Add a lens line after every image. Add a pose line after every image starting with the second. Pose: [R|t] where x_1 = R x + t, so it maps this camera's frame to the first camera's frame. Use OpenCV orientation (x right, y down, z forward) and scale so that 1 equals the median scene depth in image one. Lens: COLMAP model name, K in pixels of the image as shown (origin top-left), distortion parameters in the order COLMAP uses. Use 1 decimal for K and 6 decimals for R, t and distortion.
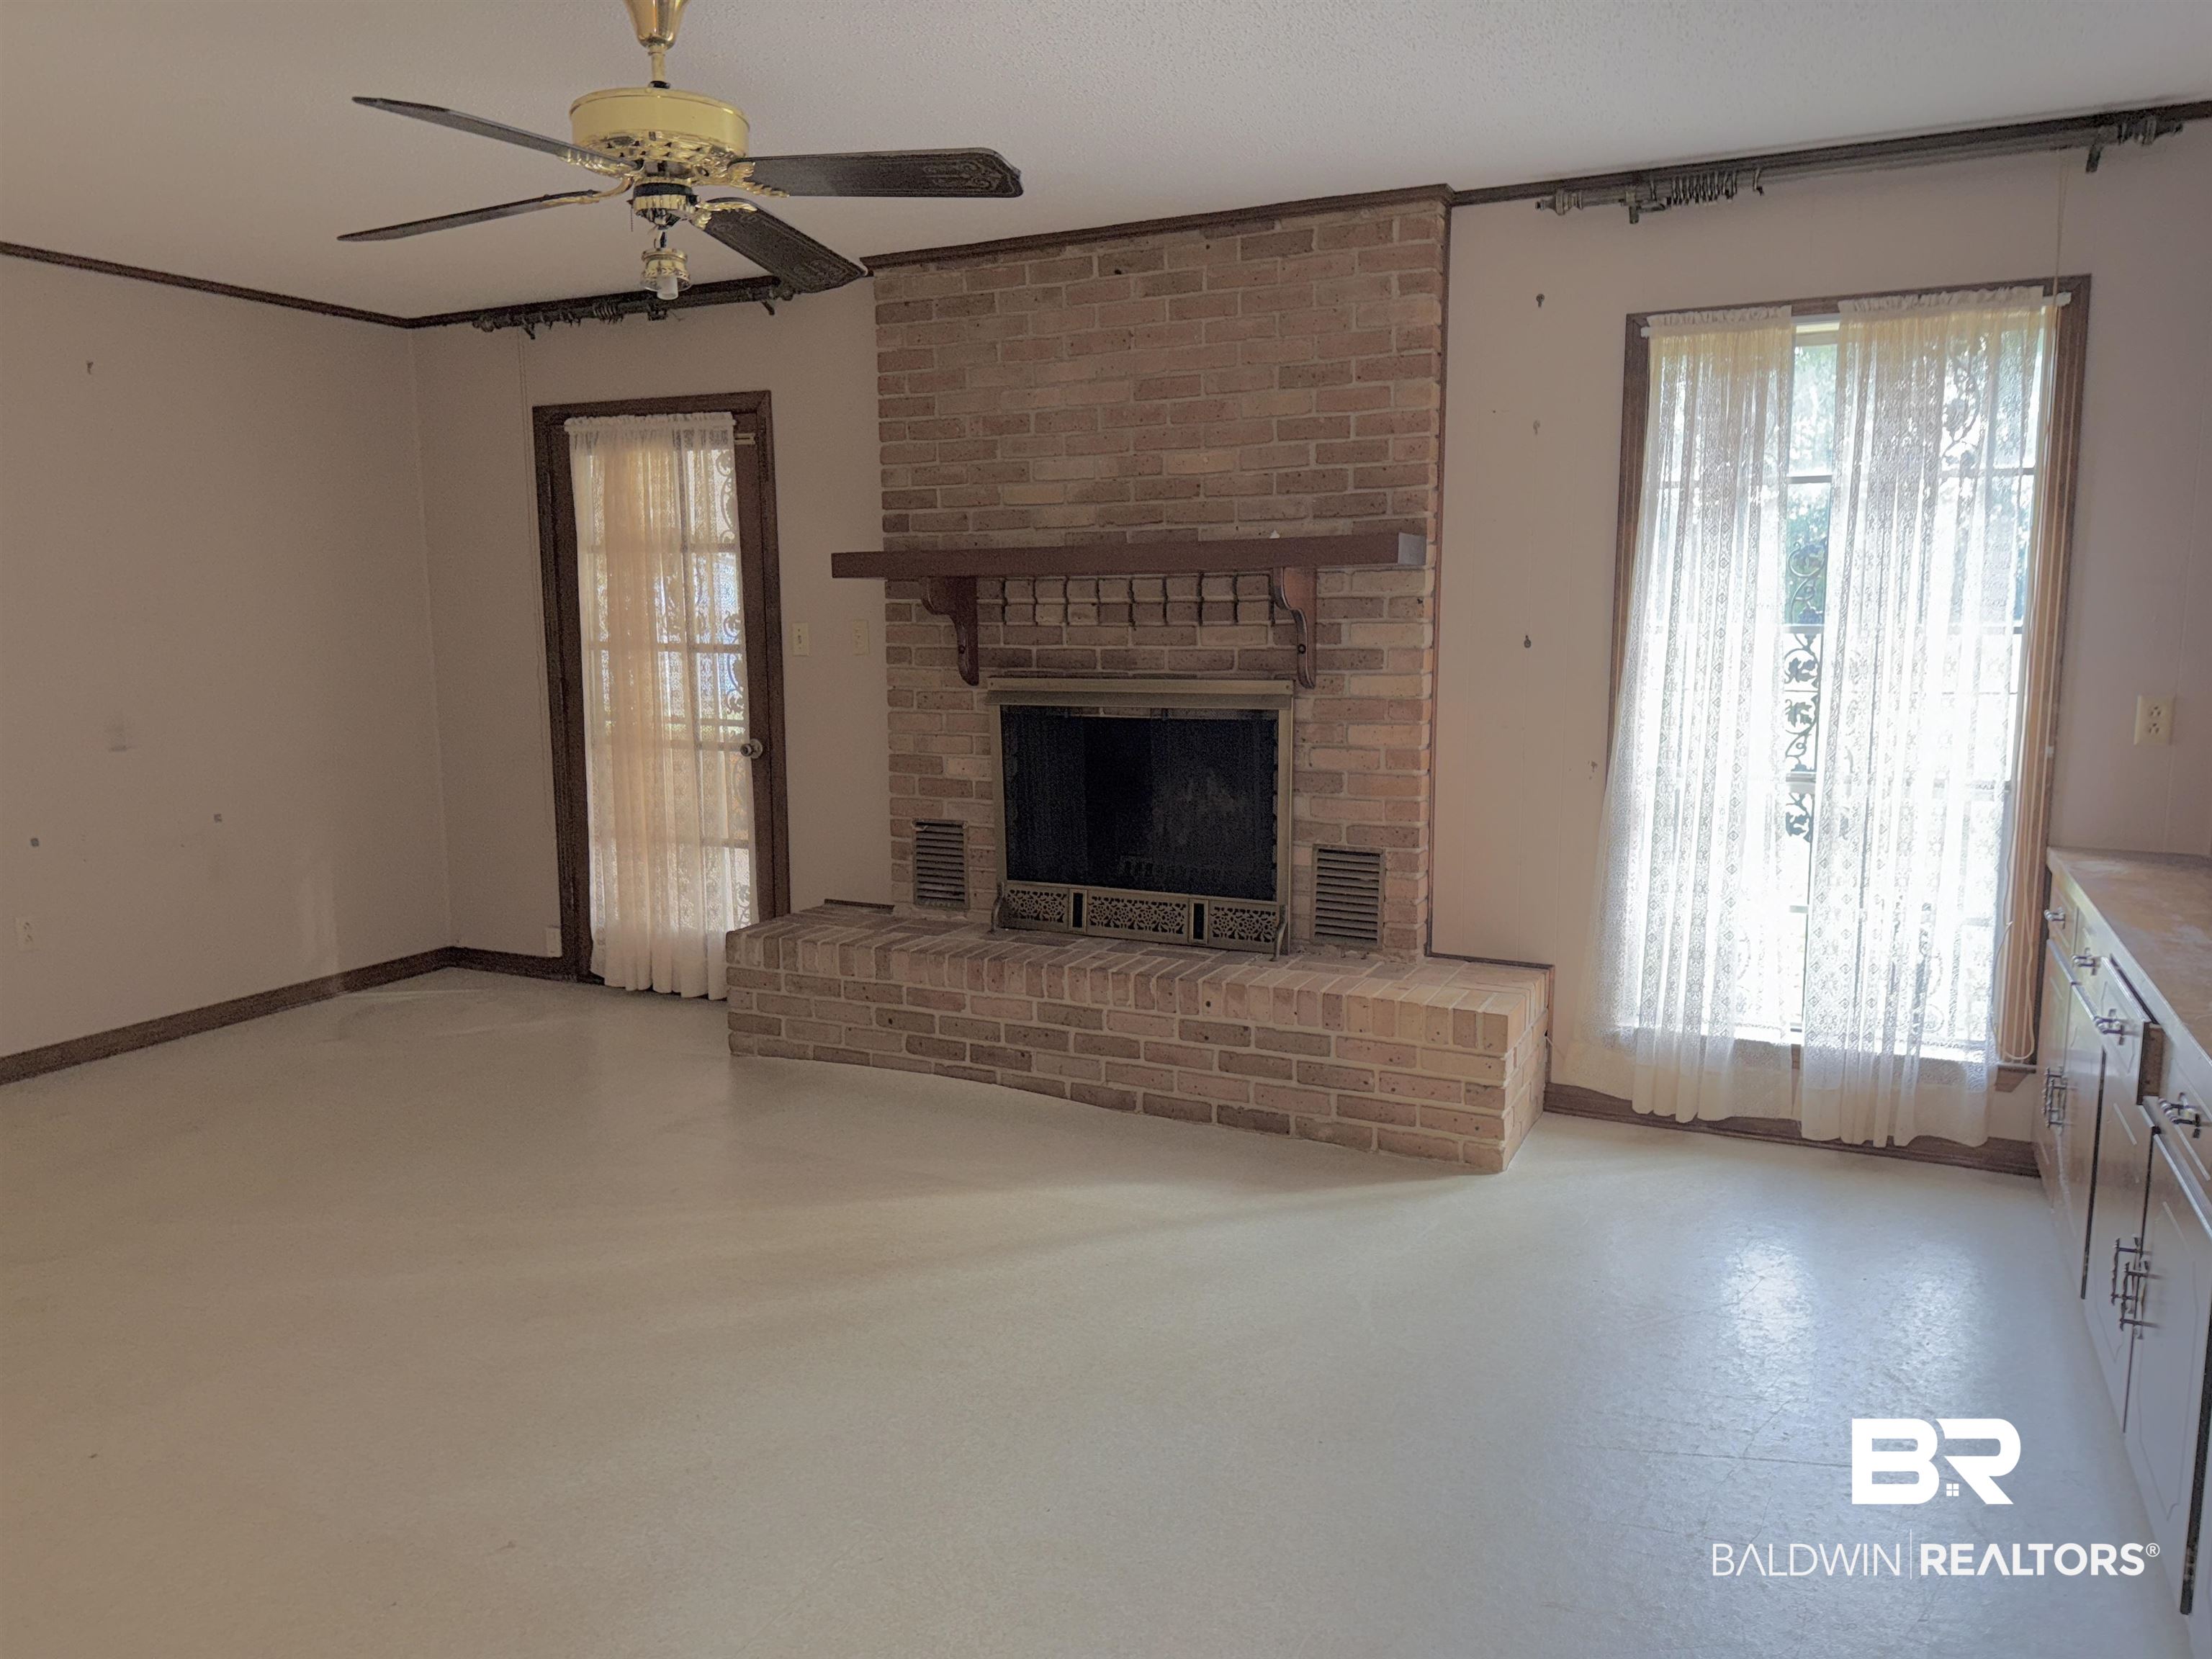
lens RADIAL K [[1529.5, 0, 1106.0], [0, 1529.5, 829.5], [0, 0, 1]] dist [0.152755, -0.240997]
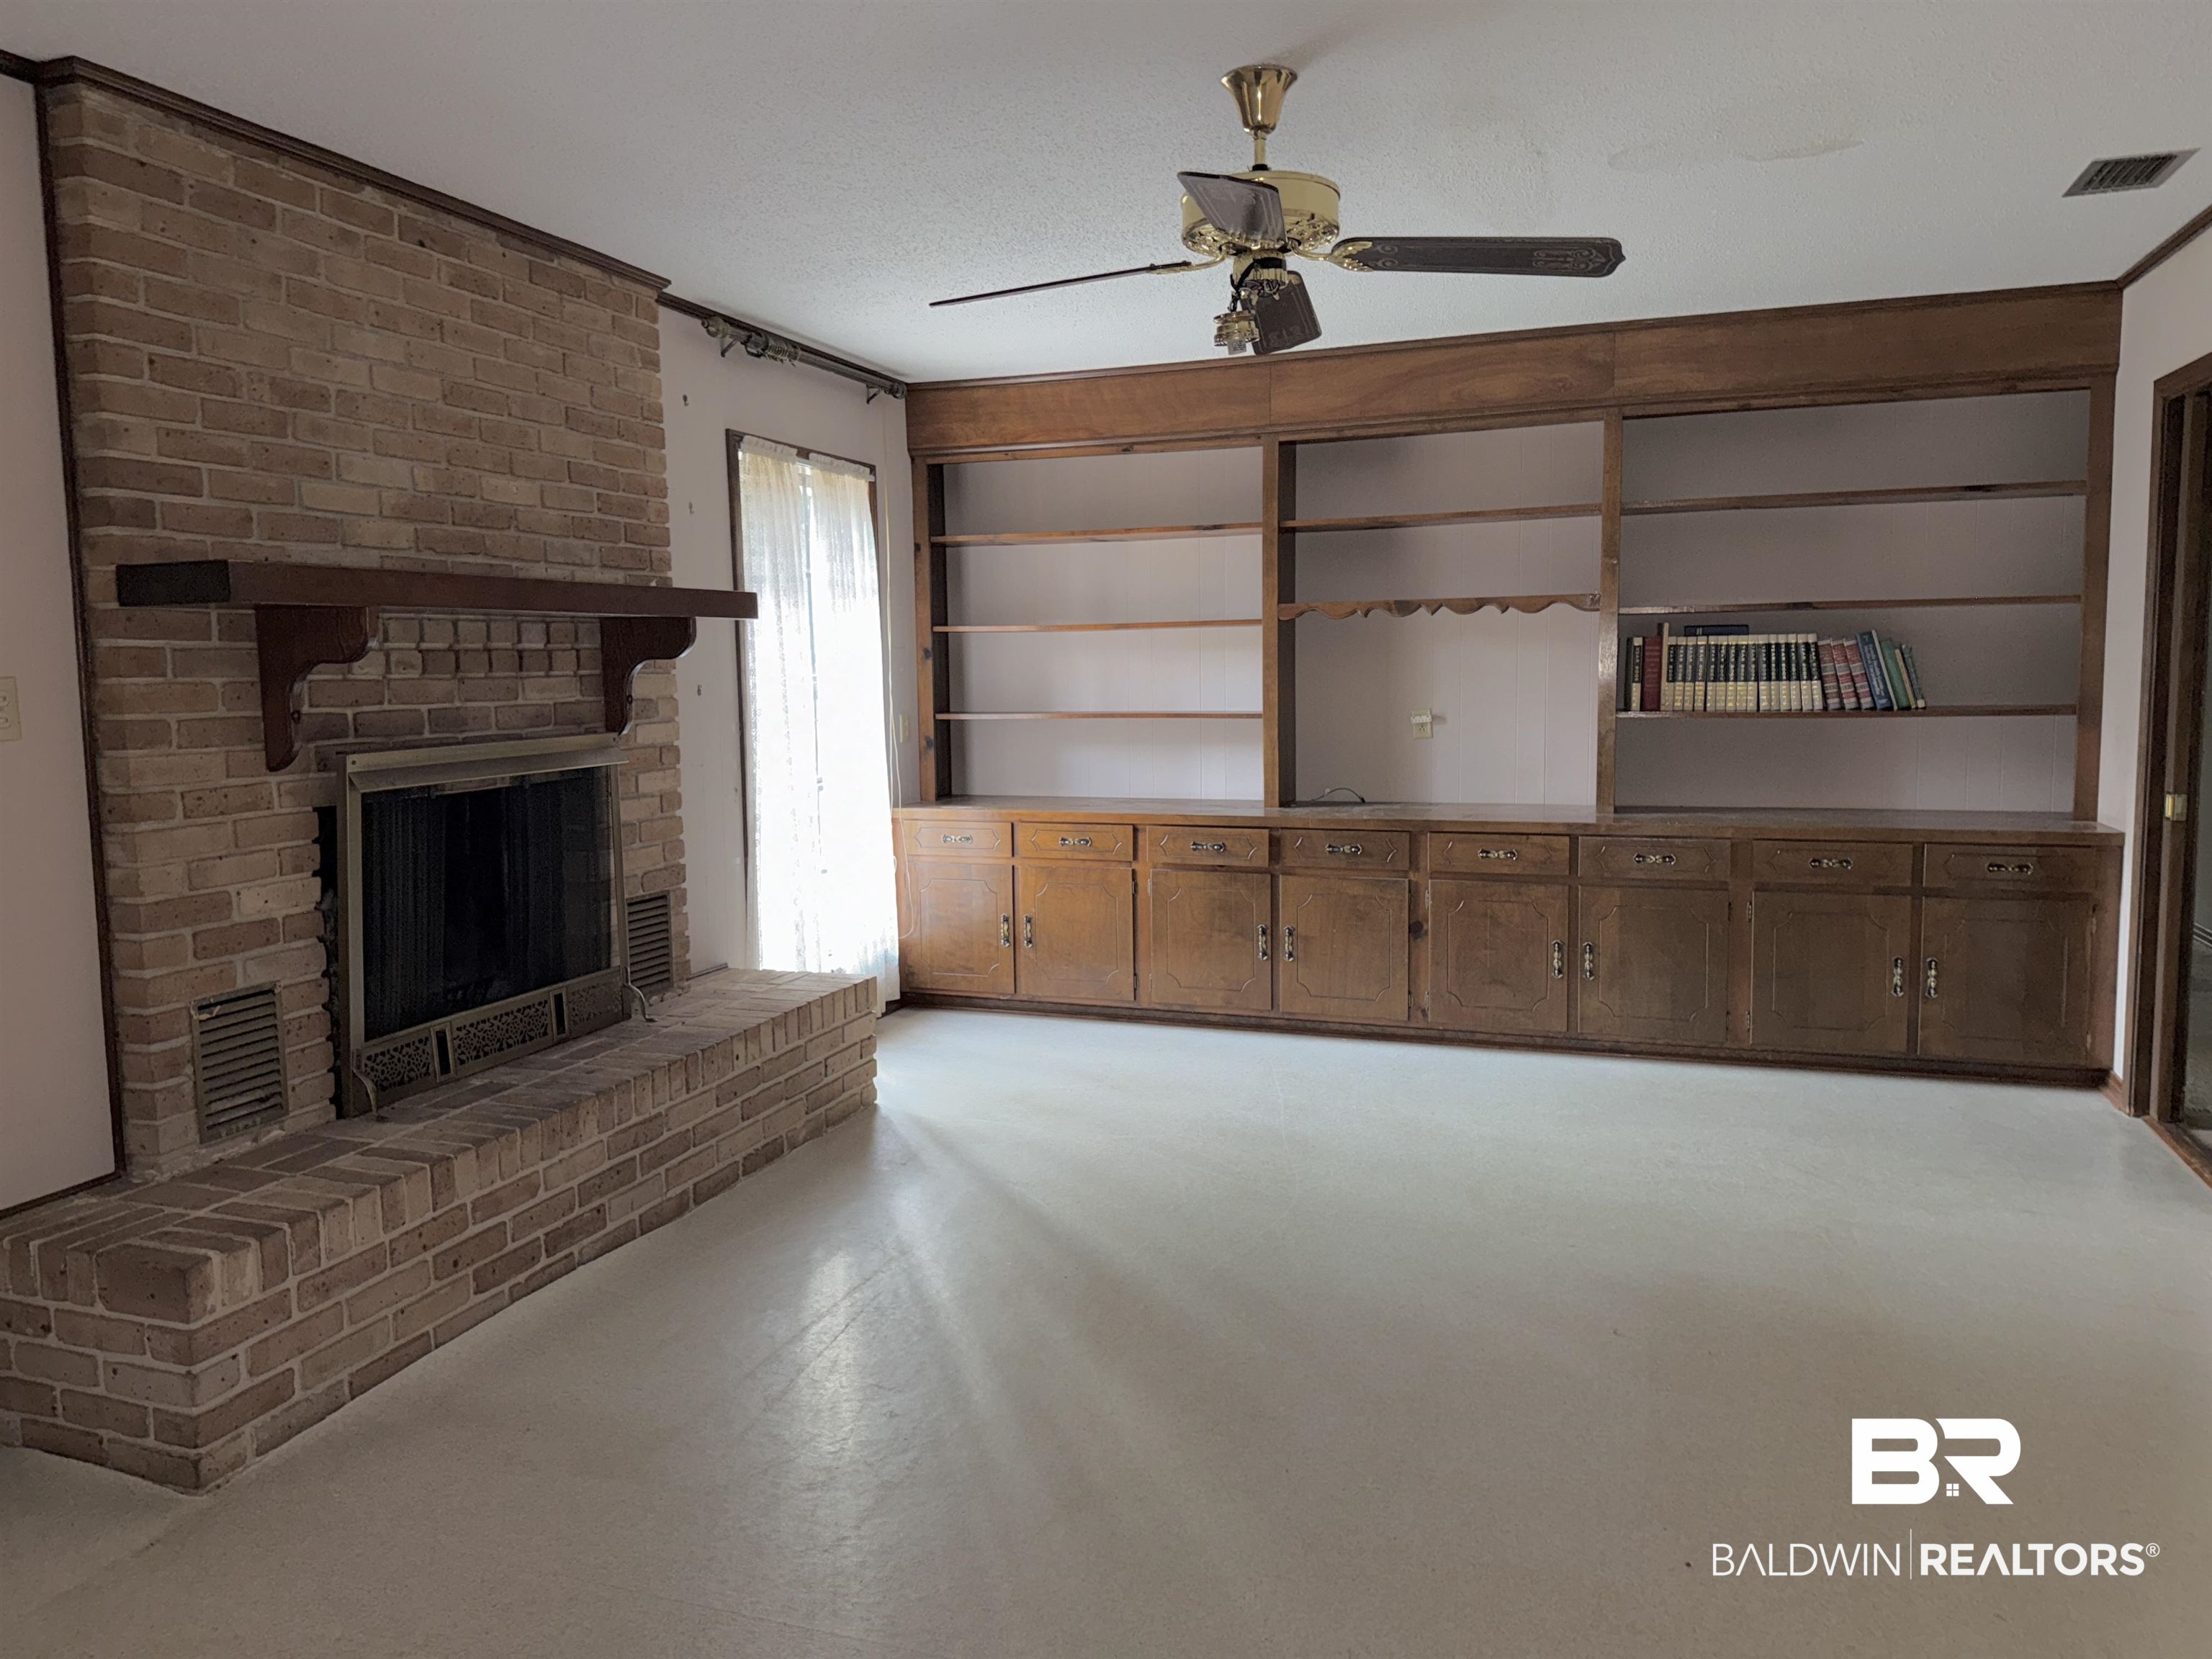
lens RADIAL K [[1531.6, 0, 1106.0], [0, 1531.6, 829.5], [0, 0, 1]] dist [-0.001575, -0.038218]
pose [[-0.120212, -0.098148, 0.987885, -0.825423], [0.155645, 0.980931, 0.116397, -0.095872], [-0.980471, 0.167752, -0.102644, 0.767041]]
